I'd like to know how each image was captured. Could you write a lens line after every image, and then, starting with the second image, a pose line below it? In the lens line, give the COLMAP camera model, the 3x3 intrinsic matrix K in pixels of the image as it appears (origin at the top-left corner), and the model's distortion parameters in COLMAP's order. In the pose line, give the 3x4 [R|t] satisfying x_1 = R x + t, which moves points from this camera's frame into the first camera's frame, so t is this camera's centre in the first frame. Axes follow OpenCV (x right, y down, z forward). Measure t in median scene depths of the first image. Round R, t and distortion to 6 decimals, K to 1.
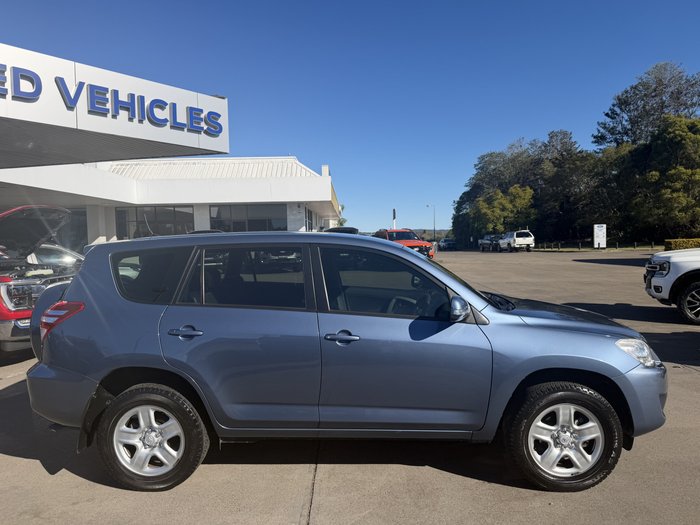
lens RADIAL K [[488.9, 0, 350.5], [0, 488.9, 267.6], [0, 0, 1]] dist [0.037074, -0.056107]
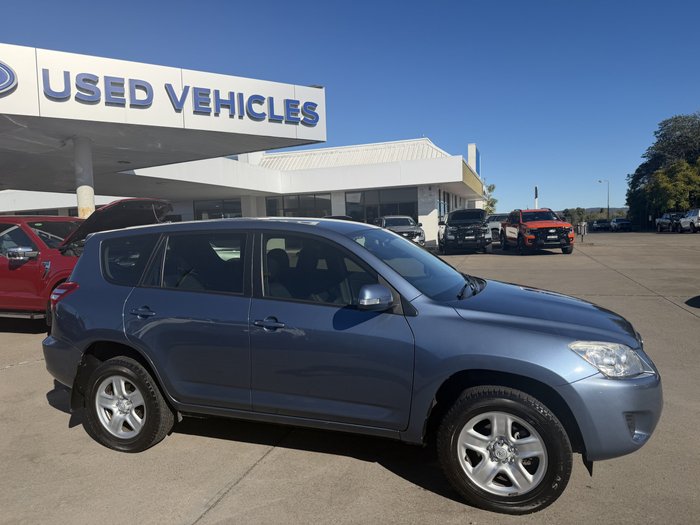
lens RADIAL K [[488.9, 0, 353.4], [0, 488.9, 265.8], [0, 0, 1]] dist [0.037074, -0.056107]
pose [[0.950113, 0.008942, -0.311778, 0.147668], [0.000429, 0.999550, 0.029978, -0.001525], [0.311906, -0.028616, 0.949682, 0.035680]]
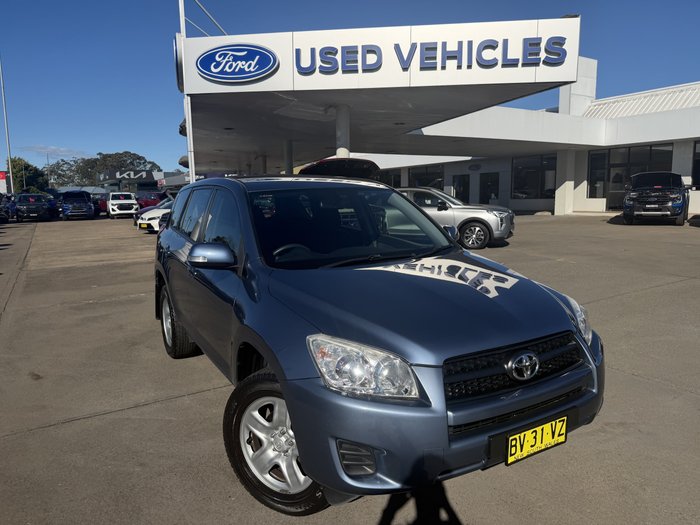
lens RADIAL K [[488.9, 0, 353.4], [0, 488.9, 268.5], [0, 0, 1]] dist [0.037074, -0.056107]
pose [[0.520940, 0.145996, -0.841016, 0.363058], [-0.050324, 0.988804, 0.140479, -0.013232], [0.852109, -0.030858, 0.522454, 0.237510]]
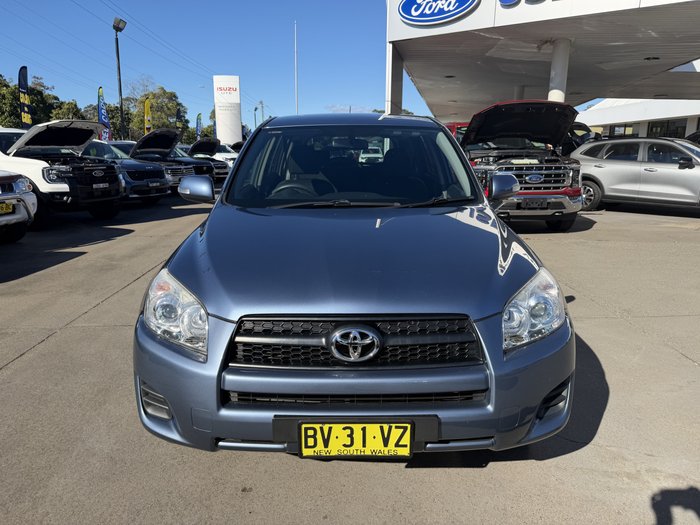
lens RADIAL K [[488.9, 0, 349.9], [0, 488.9, 260.0], [0, 0, 1]] dist [0.037074, -0.056107]
pose [[0.024871, 0.244583, -0.969309, 0.380218], [-0.066590, 0.967861, 0.242509, -0.011978], [0.997470, 0.058515, 0.040358, 0.399622]]
